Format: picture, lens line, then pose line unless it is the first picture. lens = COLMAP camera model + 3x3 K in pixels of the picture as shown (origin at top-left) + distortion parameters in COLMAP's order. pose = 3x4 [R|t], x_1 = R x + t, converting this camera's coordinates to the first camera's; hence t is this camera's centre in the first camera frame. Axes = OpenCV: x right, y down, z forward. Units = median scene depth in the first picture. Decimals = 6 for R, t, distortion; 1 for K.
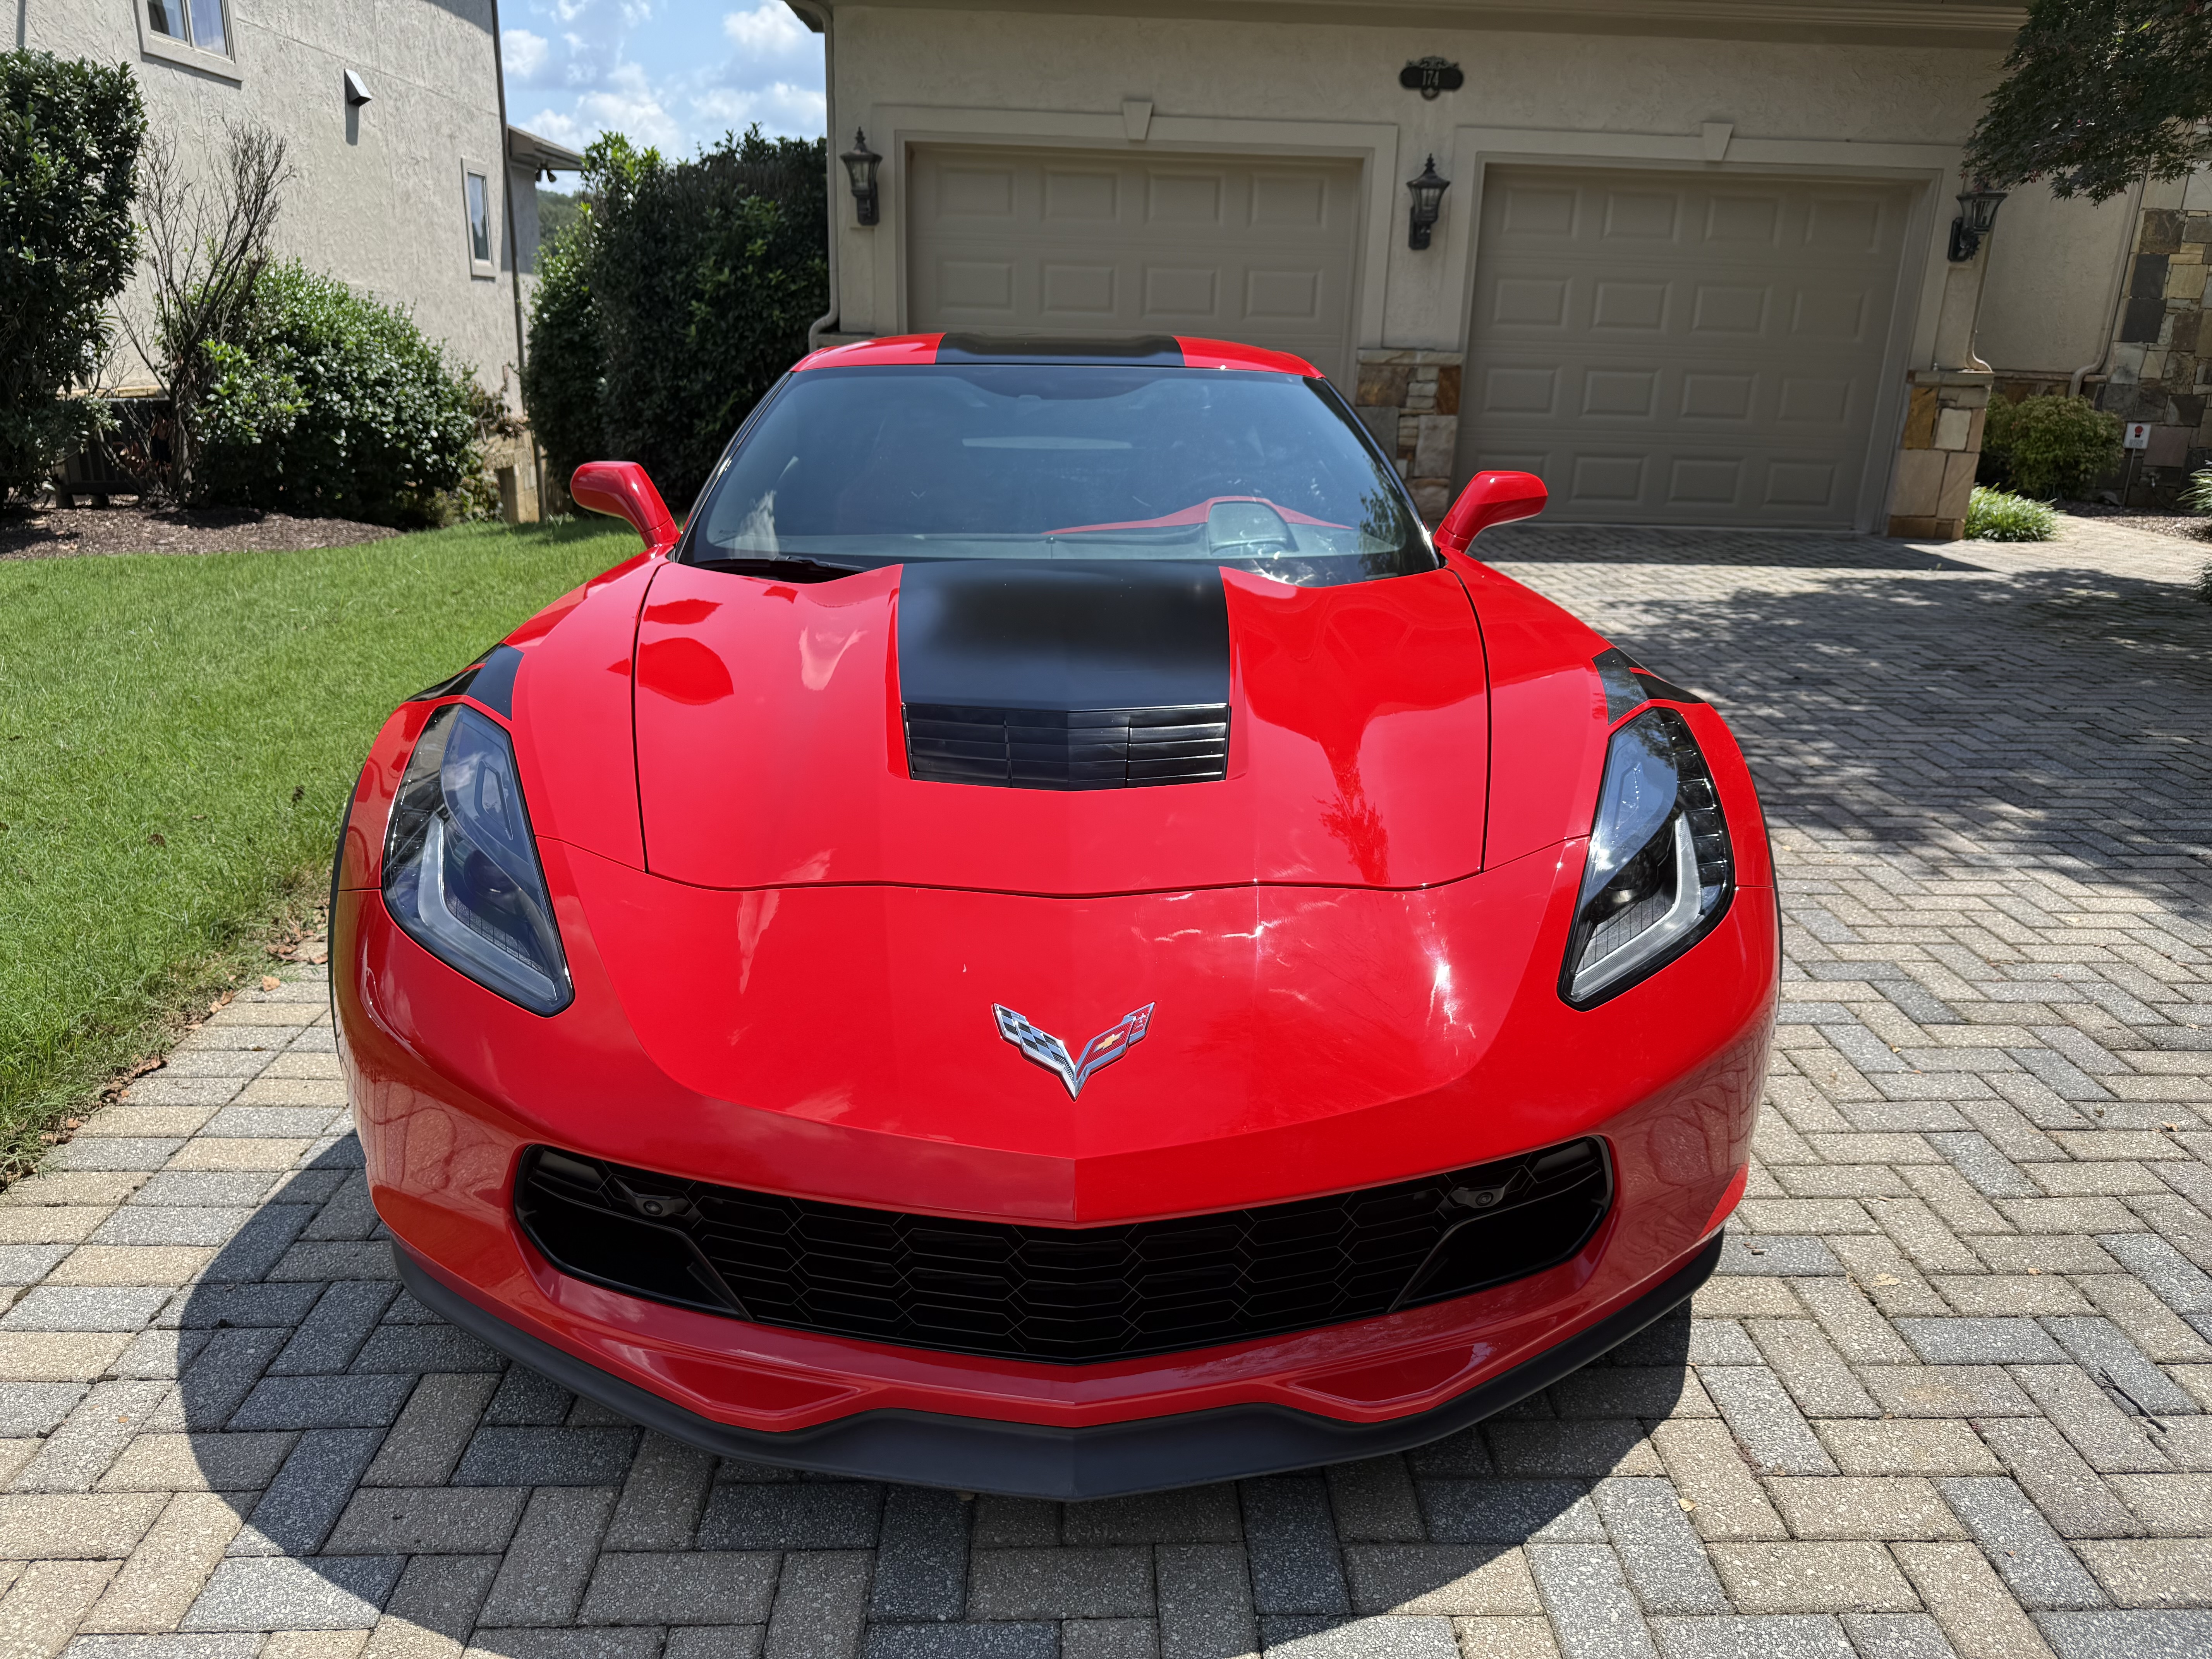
lens RADIAL K [[1573.7, 0, 1102.0], [0, 1573.7, 835.2], [0, 0, 1]] dist [0.021646, -0.025201]
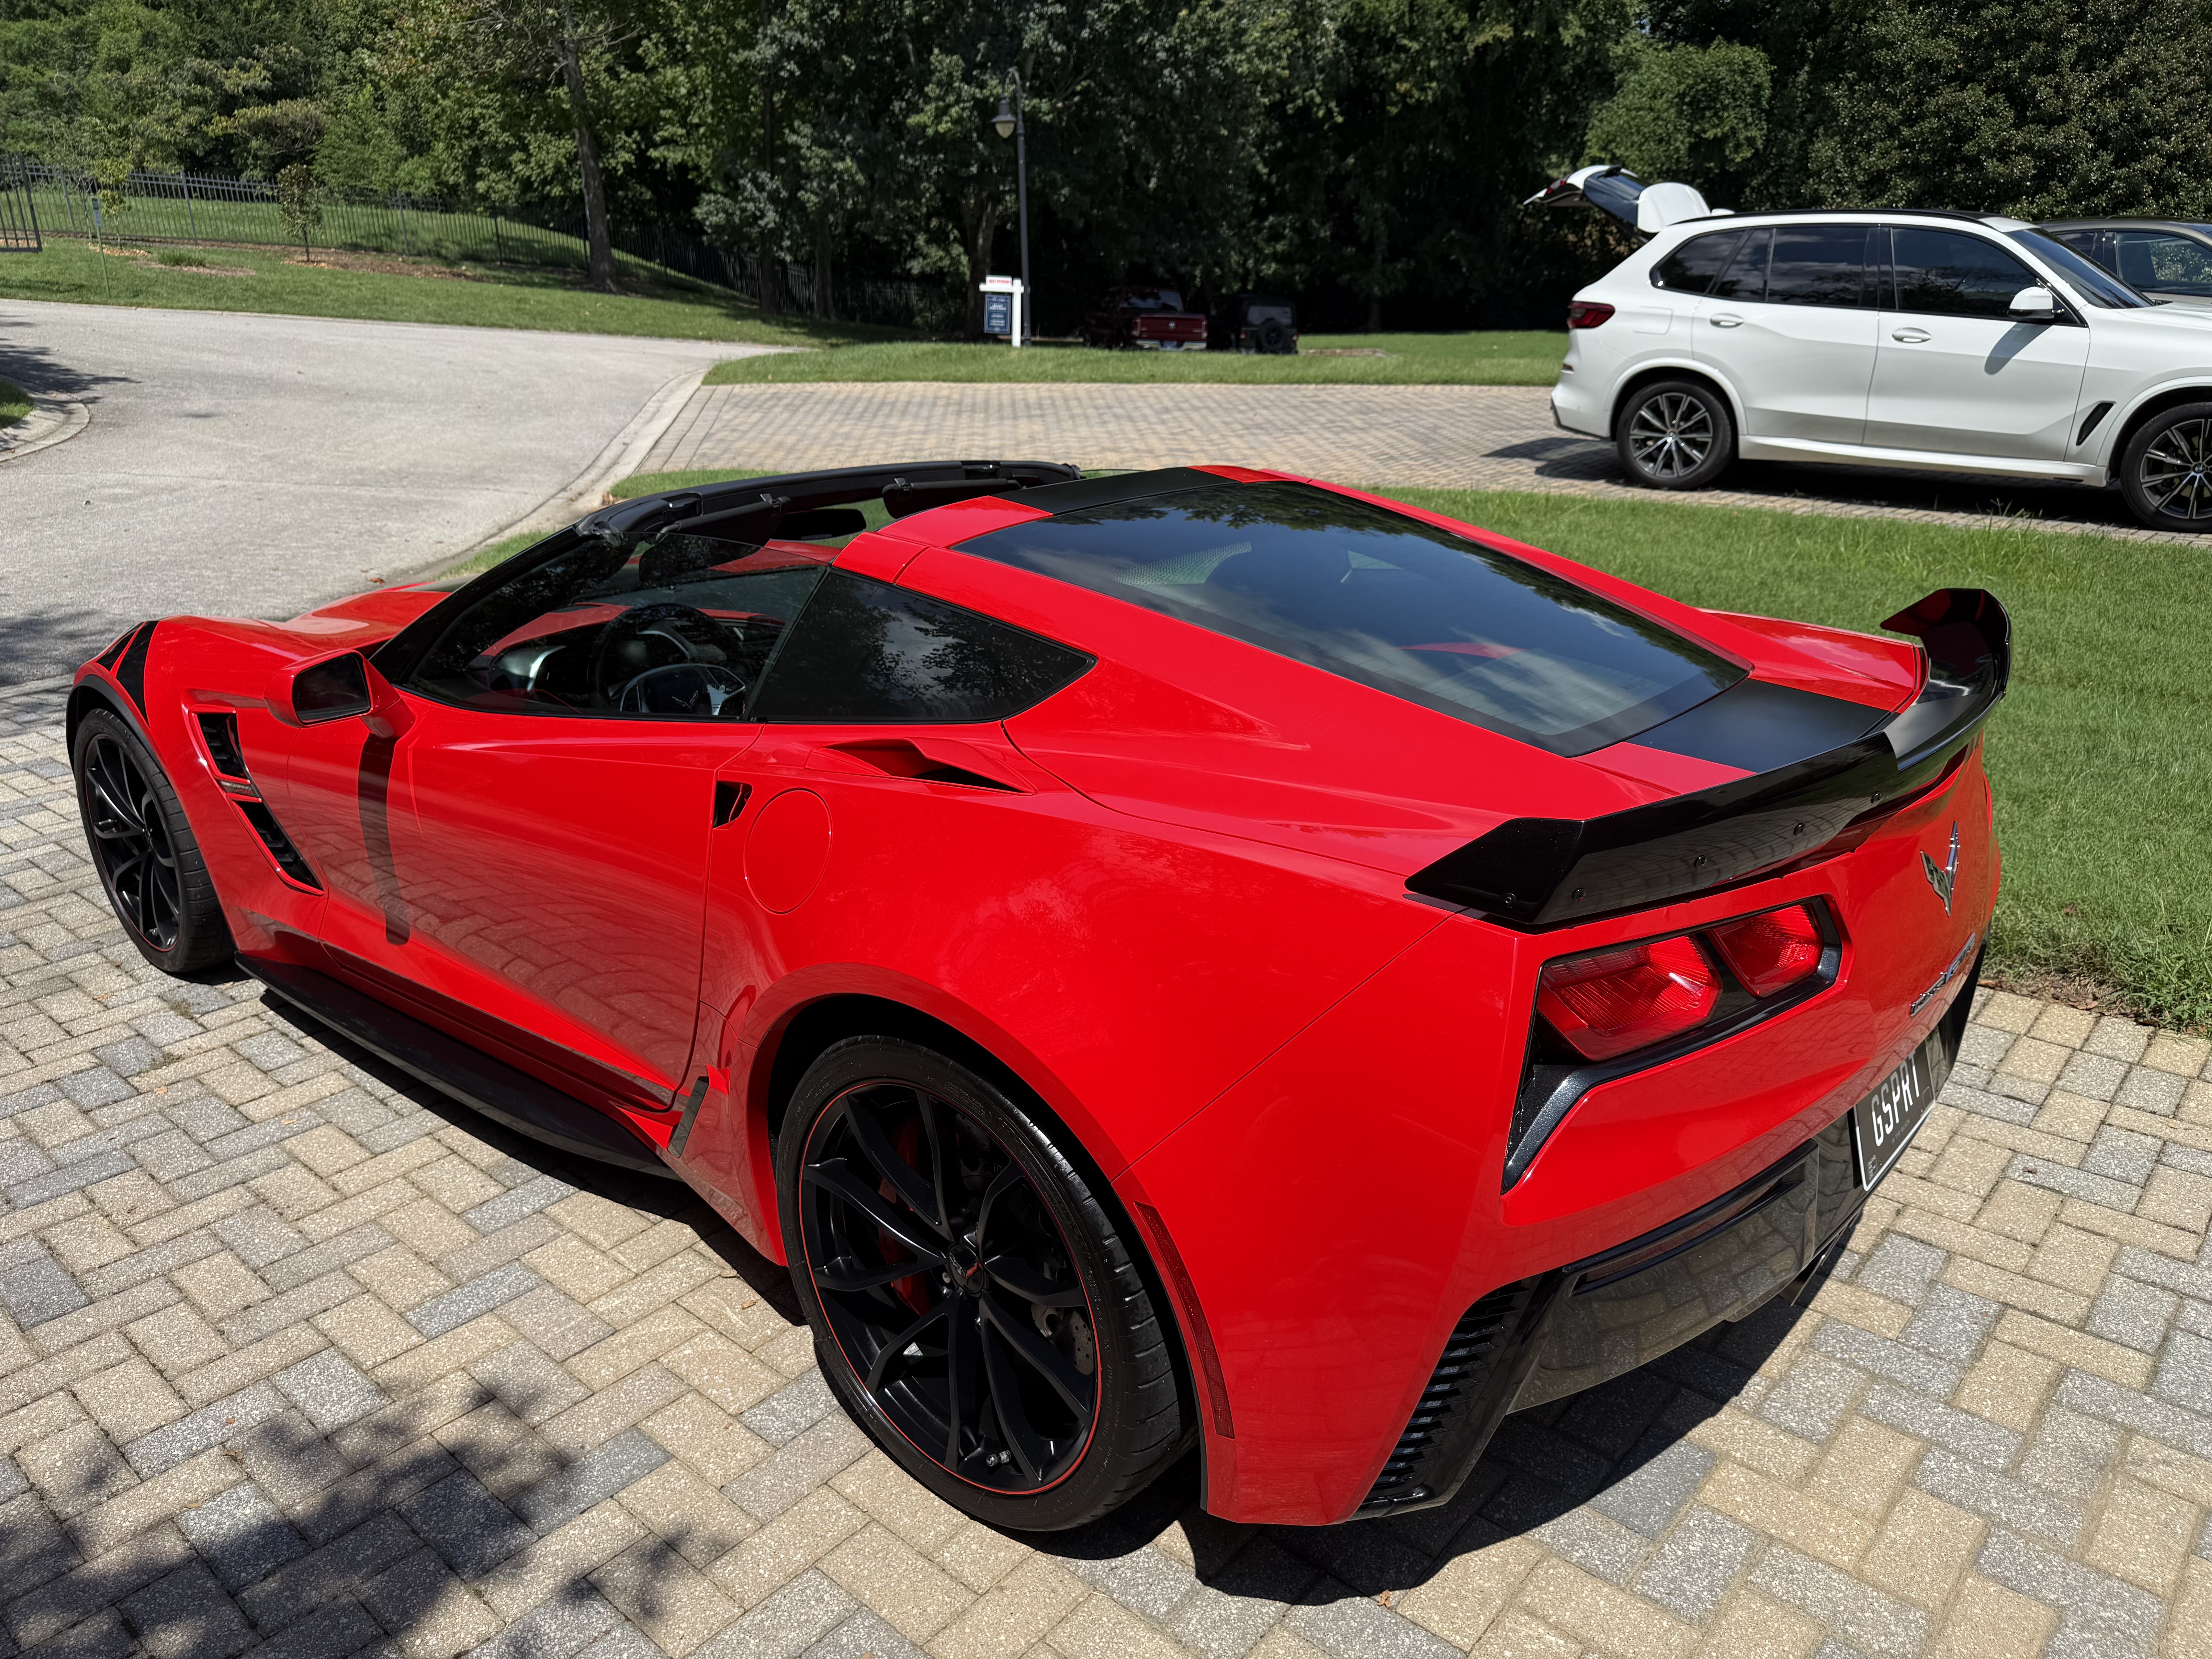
lens RADIAL K [[1573.7, 0, 1116.5], [0, 1573.7, 848.0], [0, 0, 1]] dist [0.021646, -0.025201]
pose [[-0.673880, 0.250068, -0.695235, 0.164432], [-0.226994, 0.825397, 0.516908, -0.190108], [0.703107, 0.506148, -0.499455, 0.509107]]
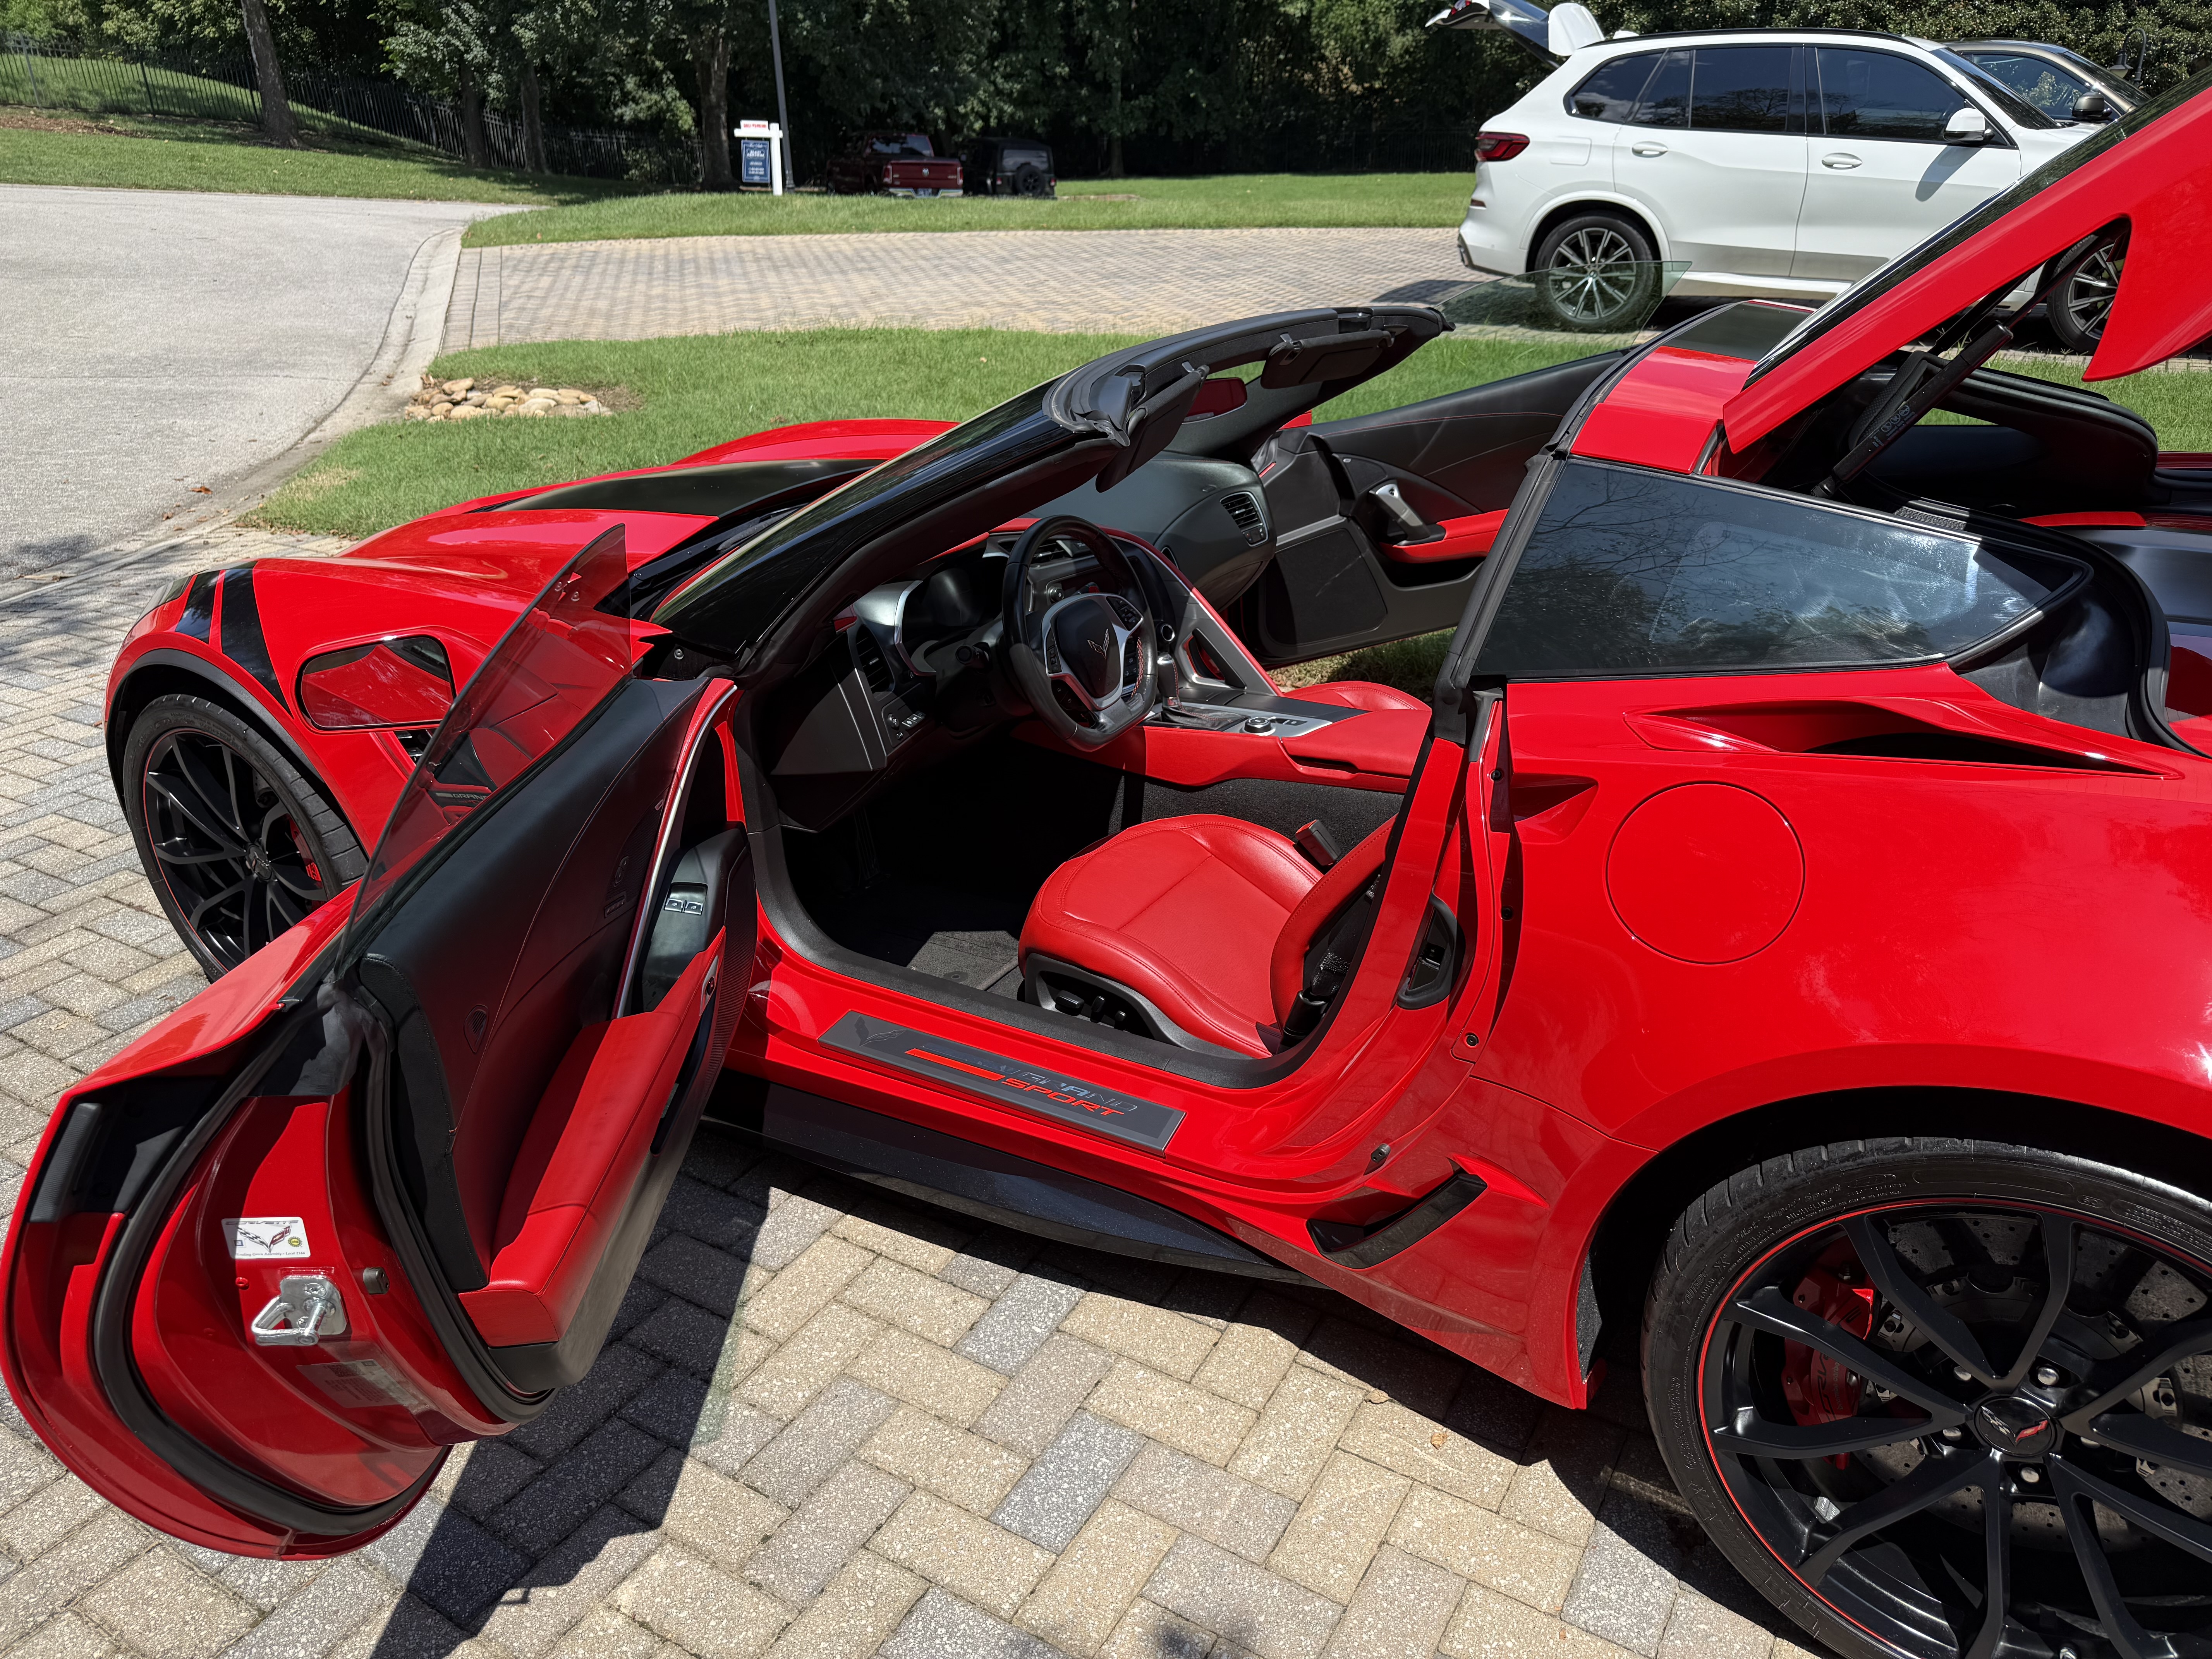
lens RADIAL K [[1573.7, 0, 1113.2], [0, 1573.7, 841.1], [0, 0, 1]] dist [0.021646, -0.025201]
pose [[-0.539195, 0.354585, -0.763897, 0.186338], [-0.246451, 0.800906, 0.545721, -0.149747], [0.805314, 0.482513, -0.344457, 0.400356]]
